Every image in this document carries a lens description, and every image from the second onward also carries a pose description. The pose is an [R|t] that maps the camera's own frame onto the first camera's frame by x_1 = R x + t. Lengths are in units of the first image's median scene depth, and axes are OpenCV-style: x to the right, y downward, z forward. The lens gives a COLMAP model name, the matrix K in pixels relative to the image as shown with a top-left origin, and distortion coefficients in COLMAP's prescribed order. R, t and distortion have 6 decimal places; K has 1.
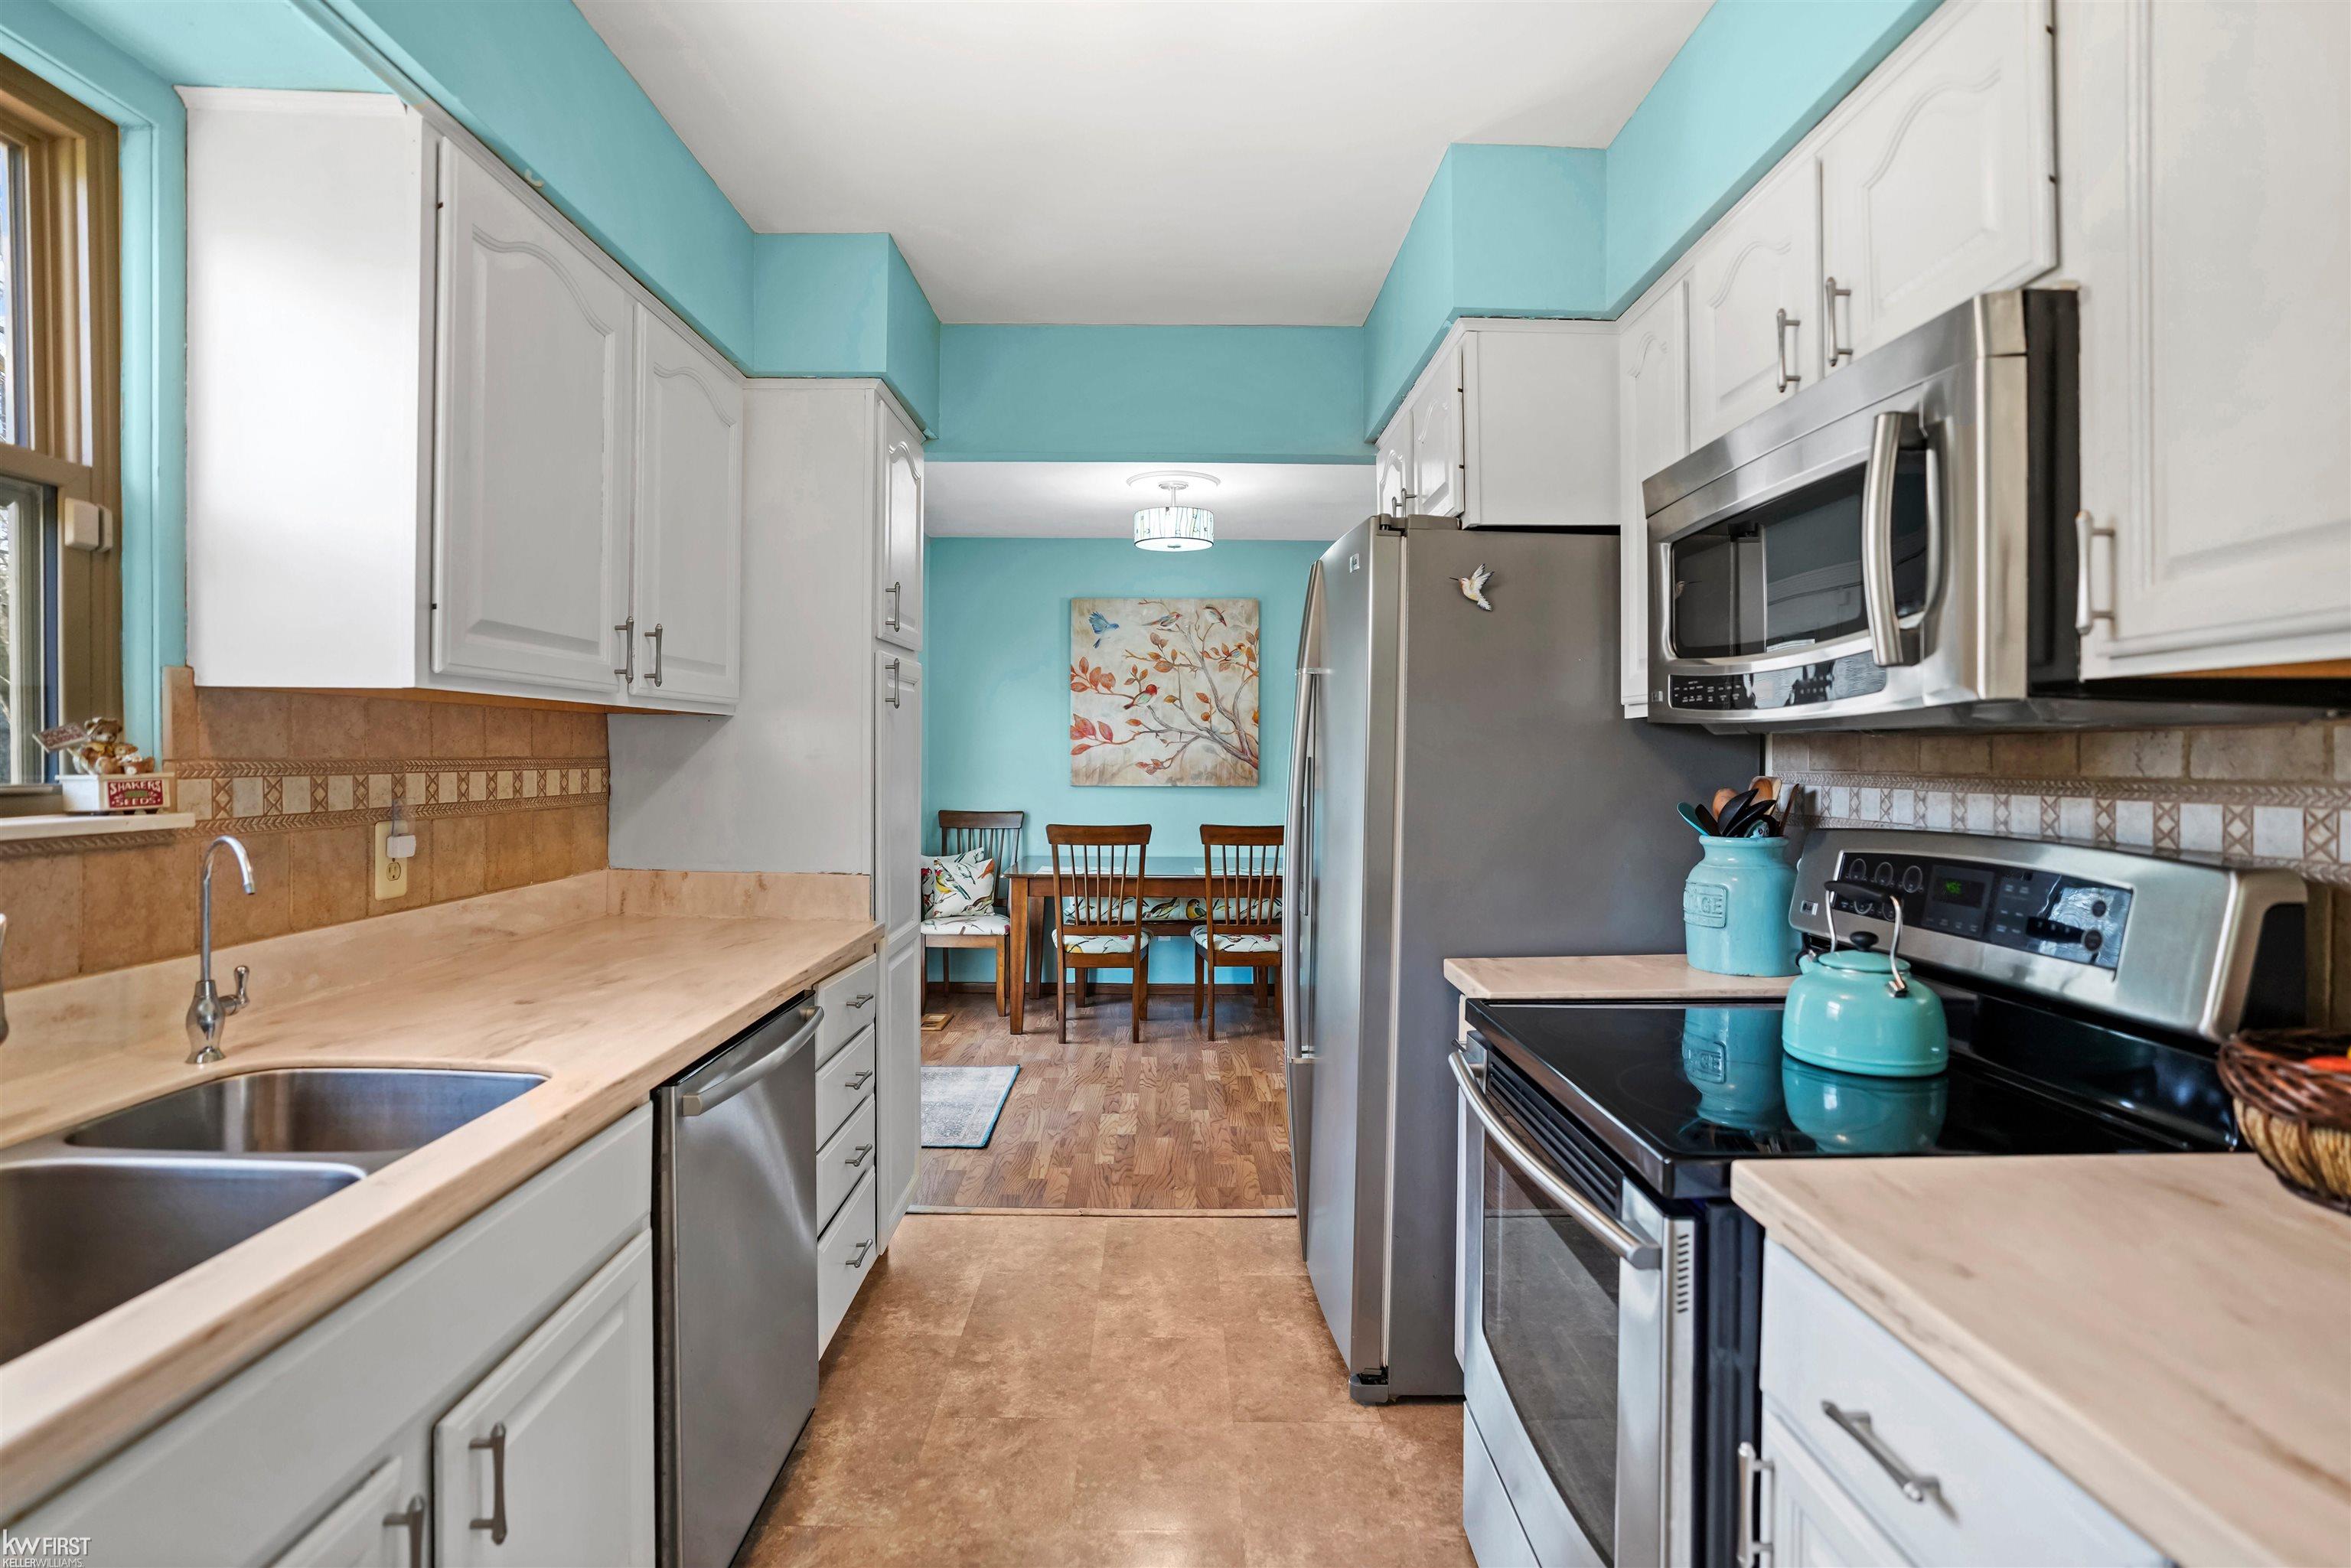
lens RADIAL K [[1084.6, 0, 1194.0], [0, 1084.6, 764.0], [0, 0, 1]] dist [-0.046303, 0.000431]
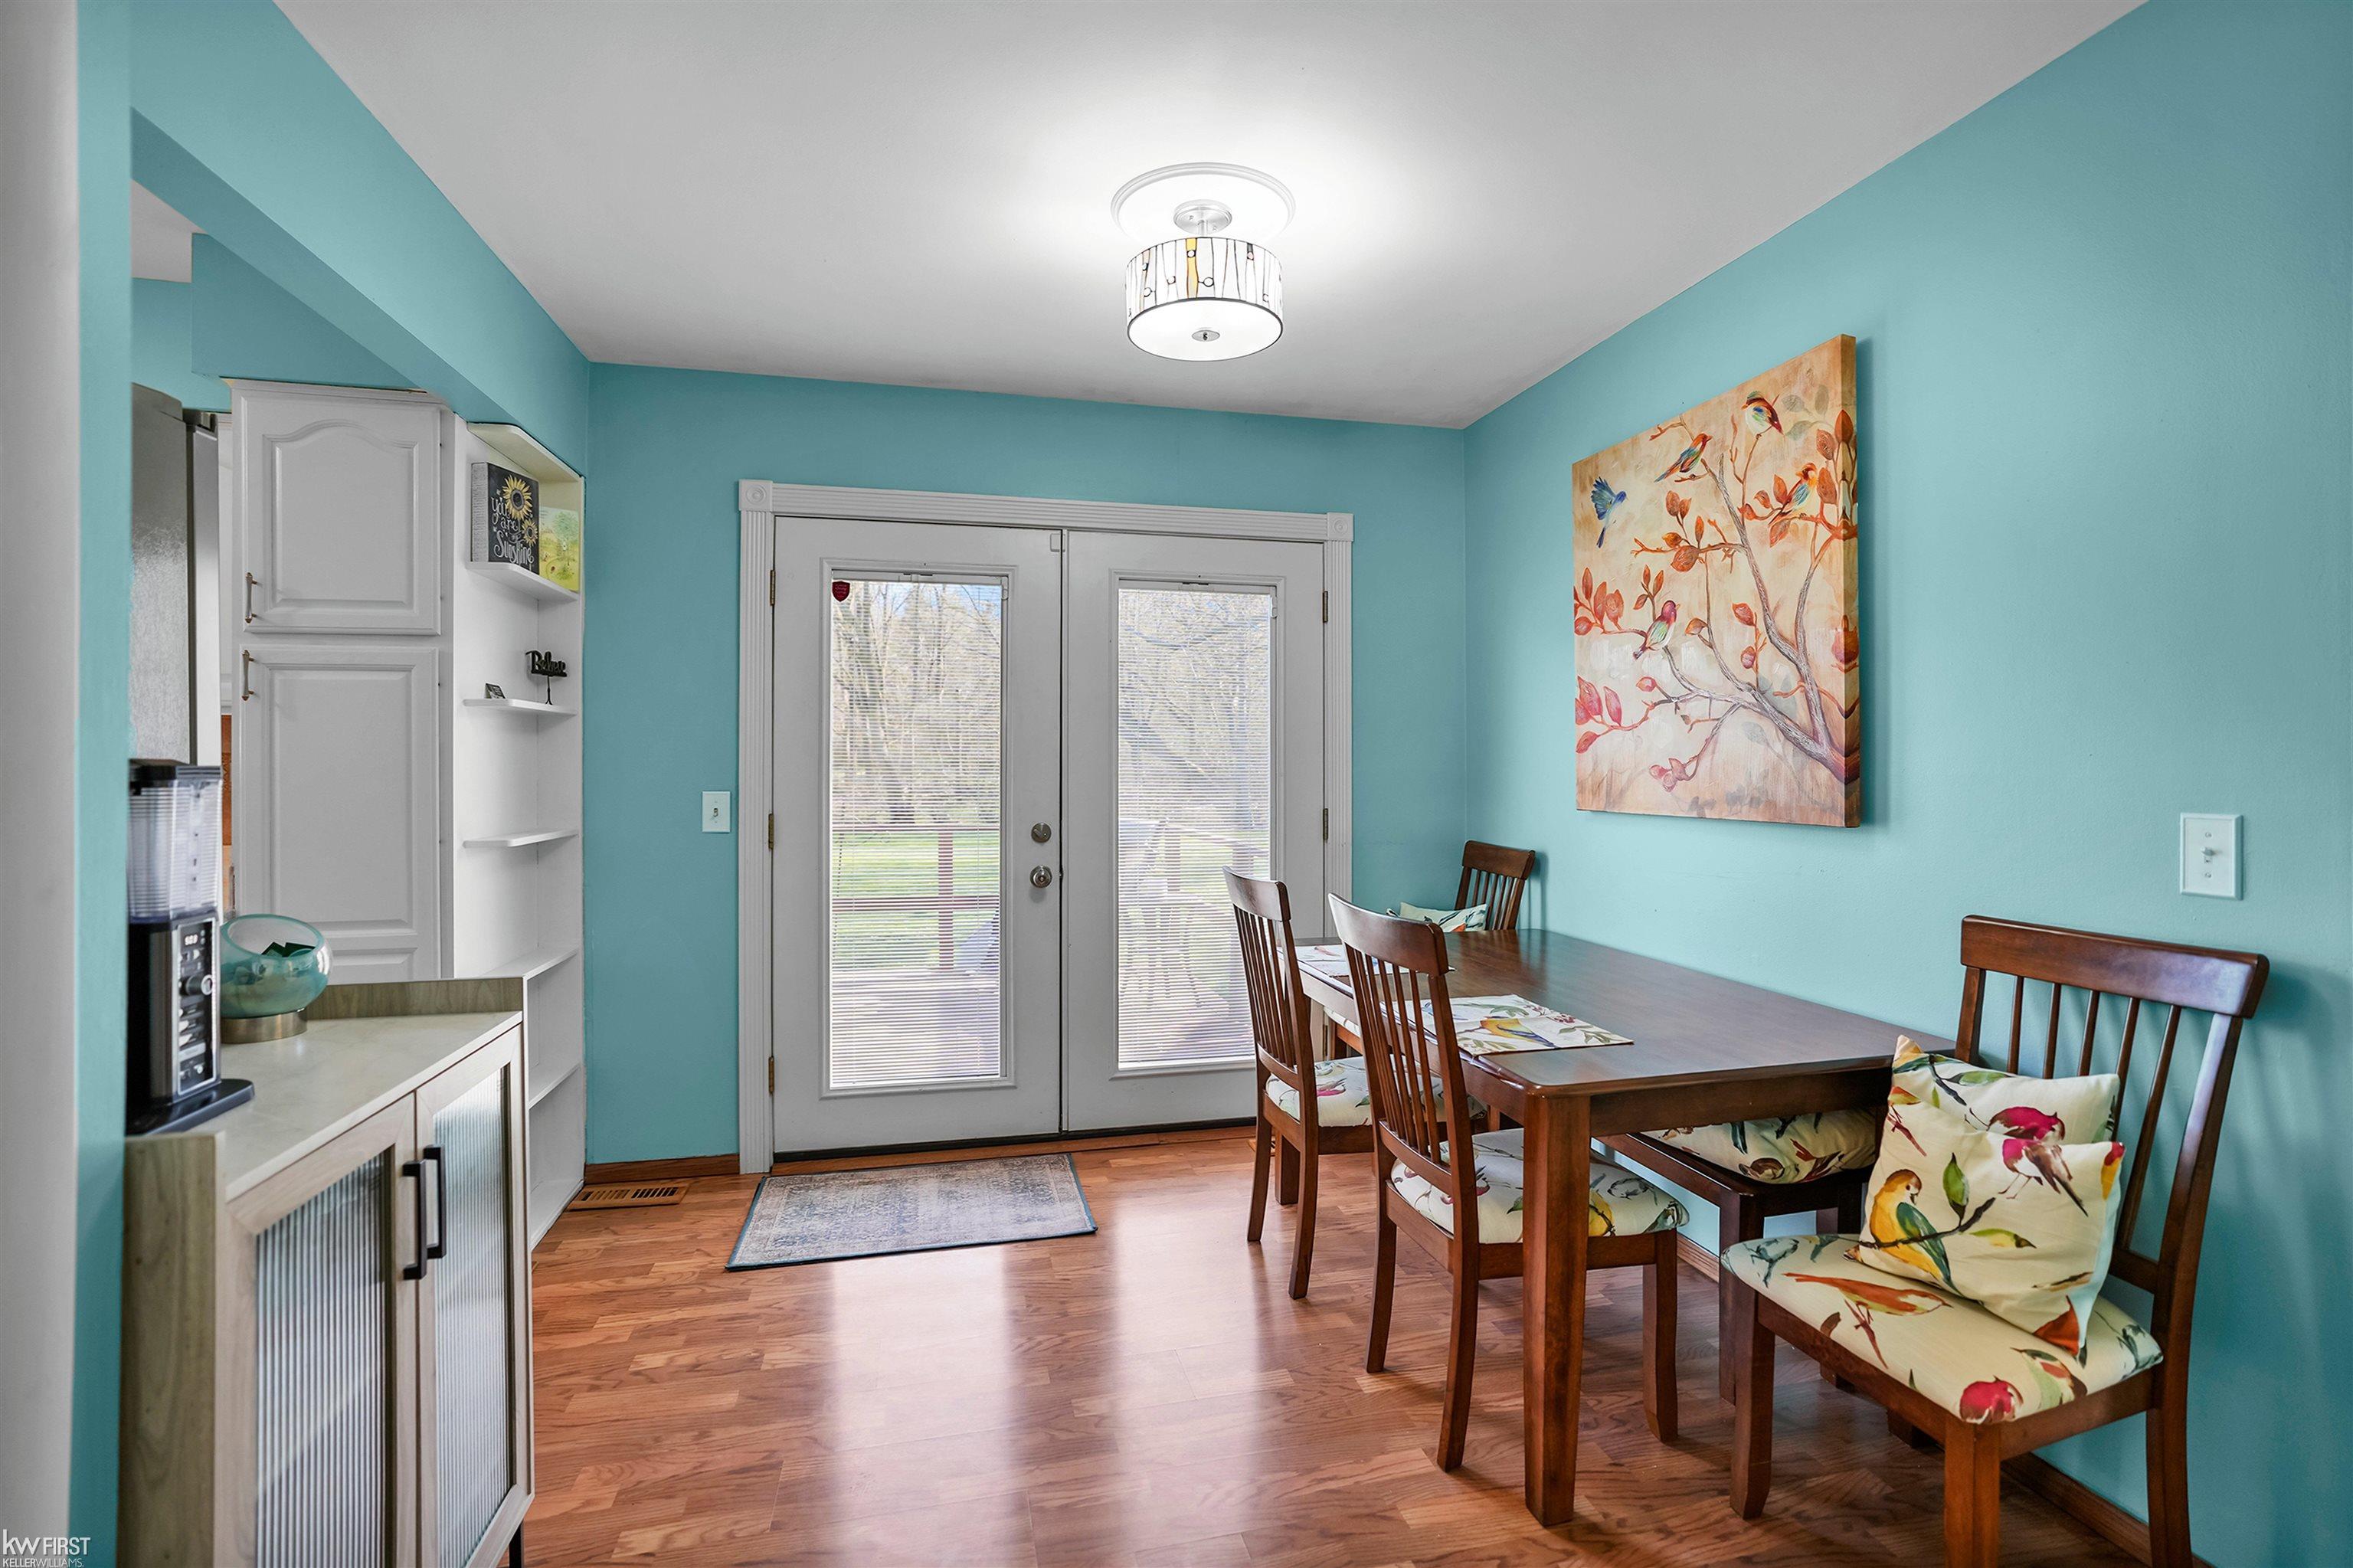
lens RADIAL K [[1085.6, 0, 1195.0], [0, 1085.6, 764.0], [0, 0, 1]] dist [-0.046303, 0.000431]
pose [[0.229983, -0.006714, -0.973171, 0.369933], [-0.007289, 0.999936, -0.008622, 0.003274], [0.973167, 0.009076, 0.229919, 0.693328]]
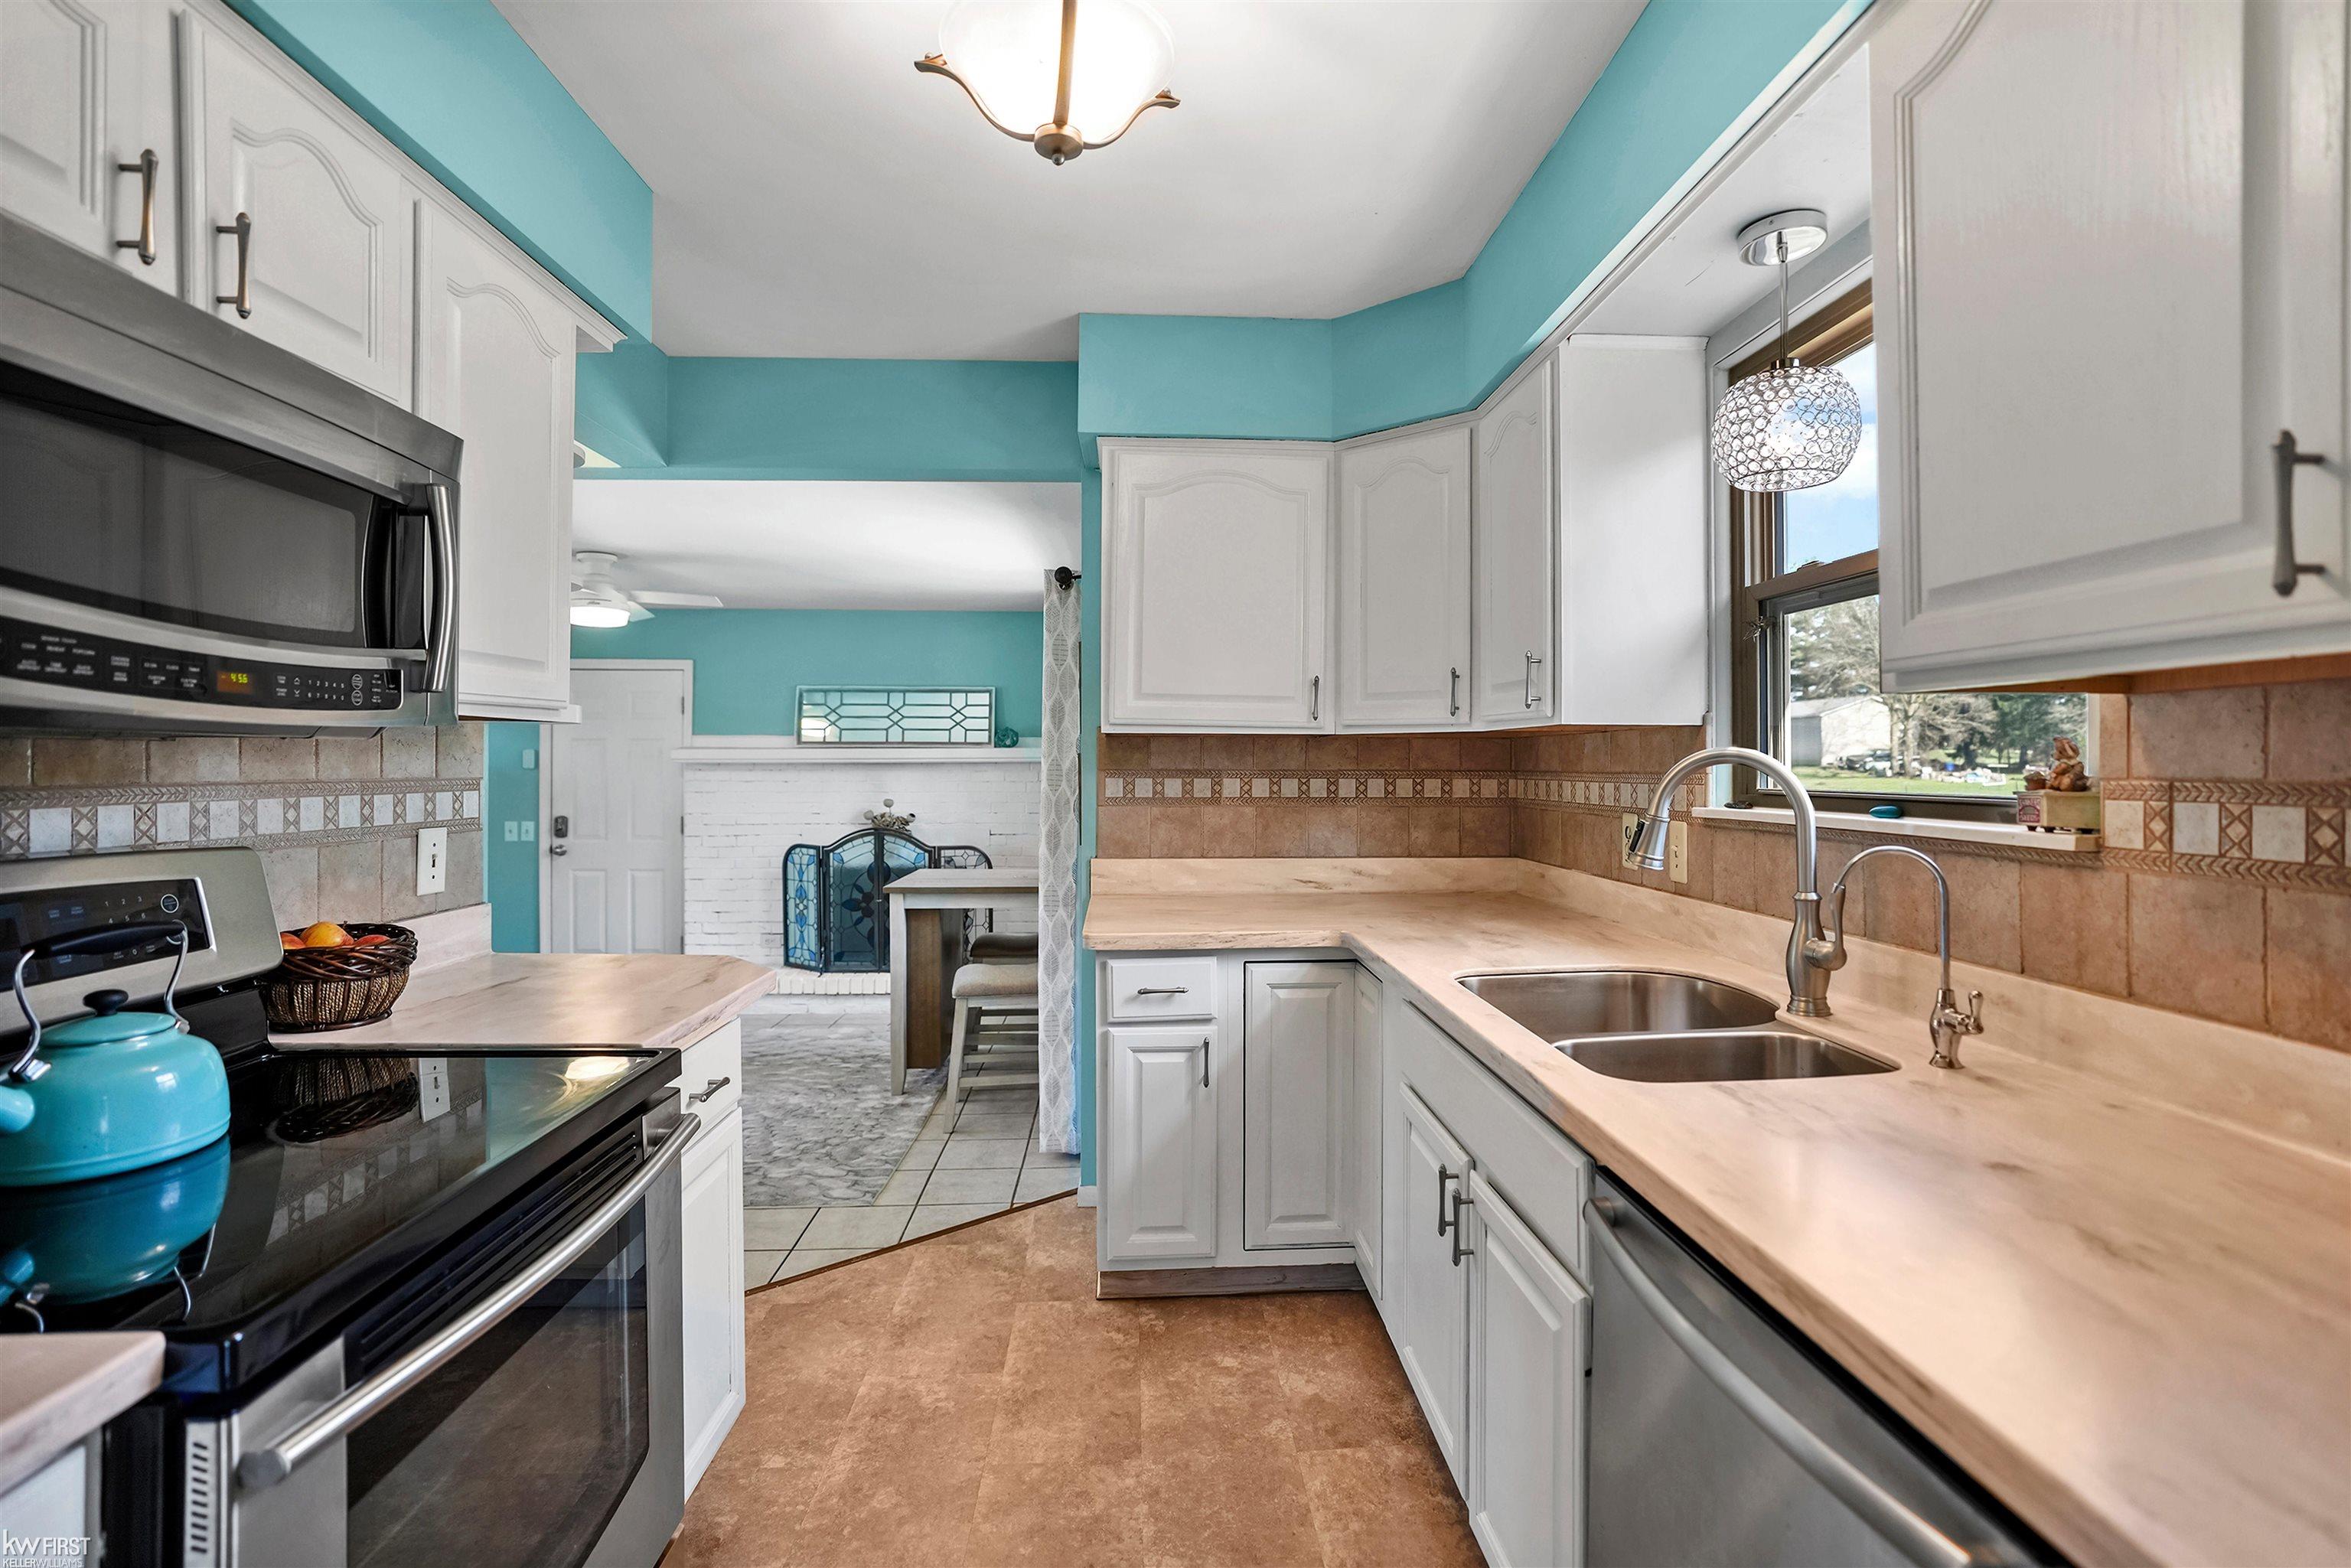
lens RADIAL K [[1084.6, 0, 1194.0], [0, 1084.6, 764.0], [0, 0, 1]] dist [-0.046303, 0.000431]
pose [[-0.999105, -0.004888, -0.042022, -0.032849], [-0.005338, 0.999929, 0.010610, -0.005176], [0.041967, 0.010825, -0.999060, 0.436354]]
